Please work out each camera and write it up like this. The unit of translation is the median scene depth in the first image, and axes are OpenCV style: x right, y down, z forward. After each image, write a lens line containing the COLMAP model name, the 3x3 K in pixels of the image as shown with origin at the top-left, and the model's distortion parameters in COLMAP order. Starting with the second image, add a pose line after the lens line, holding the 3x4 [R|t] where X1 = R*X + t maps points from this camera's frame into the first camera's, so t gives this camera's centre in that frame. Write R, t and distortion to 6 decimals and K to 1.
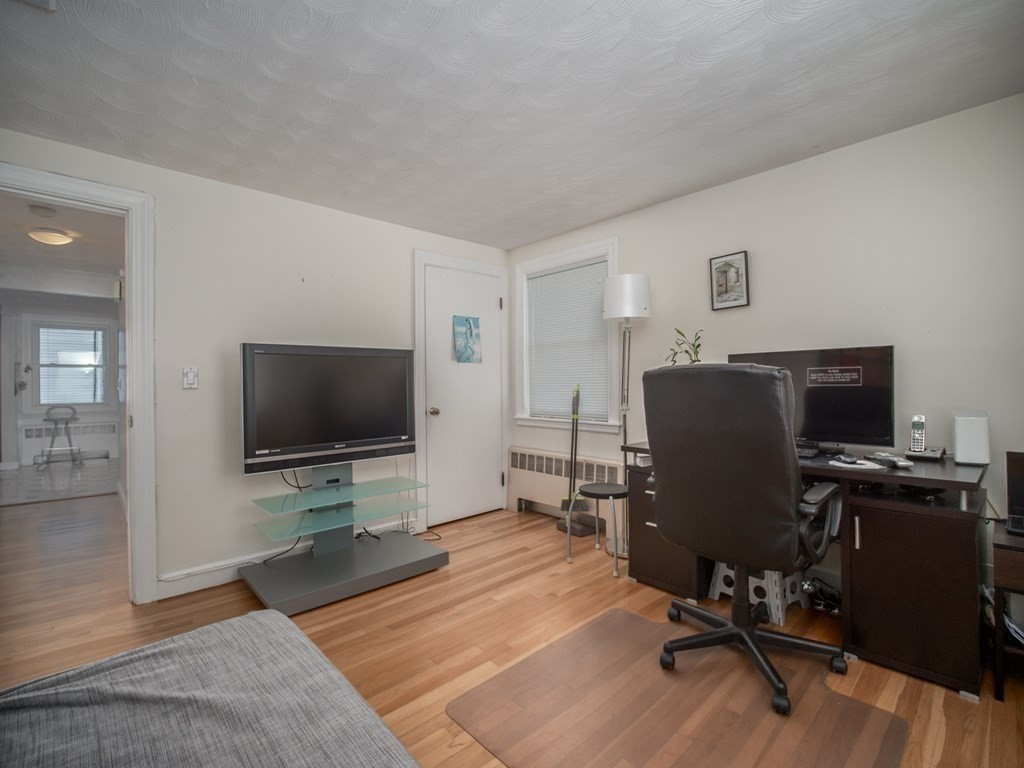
lens RADIAL K [[470.5, 0, 508.0], [0, 470.5, 378.8], [0, 0, 1]] dist [-0.015729, -0.000400]
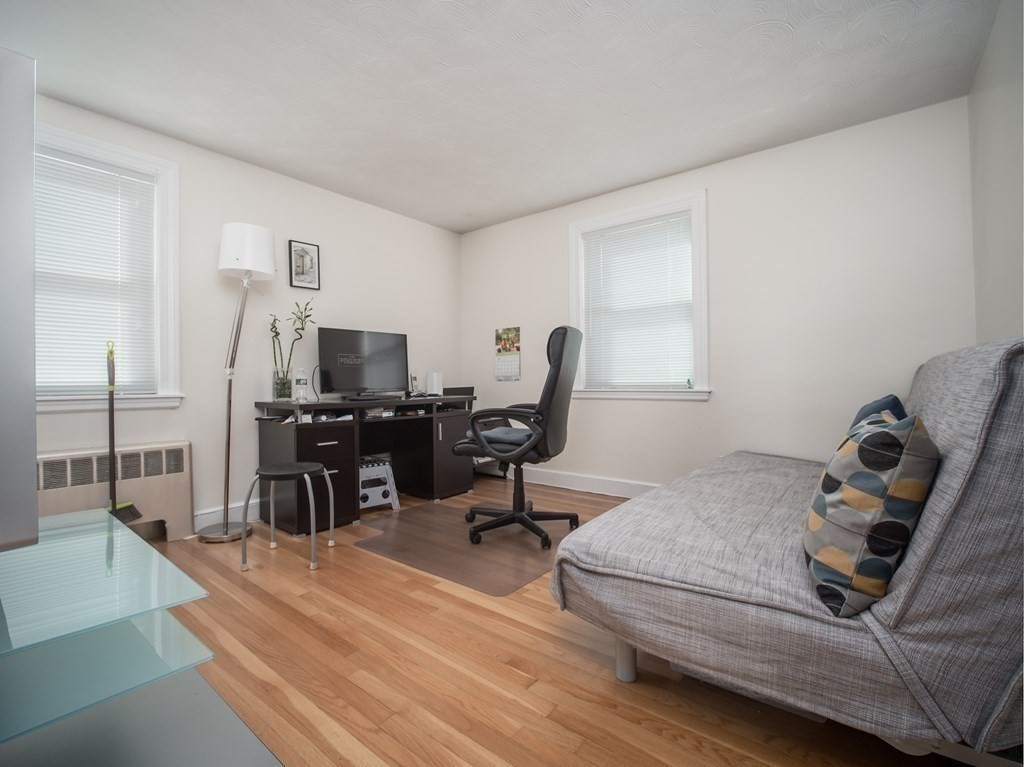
lens RADIAL K [[470.5, 0, 504.9], [0, 470.5, 385.8], [0, 0, 1]] dist [-0.015729, -0.000400]
pose [[-0.150069, 0.004448, 0.988666, -0.765775], [0.007478, 0.999966, -0.003364, 0.102320], [-0.988647, 0.006888, -0.150097, 0.678878]]
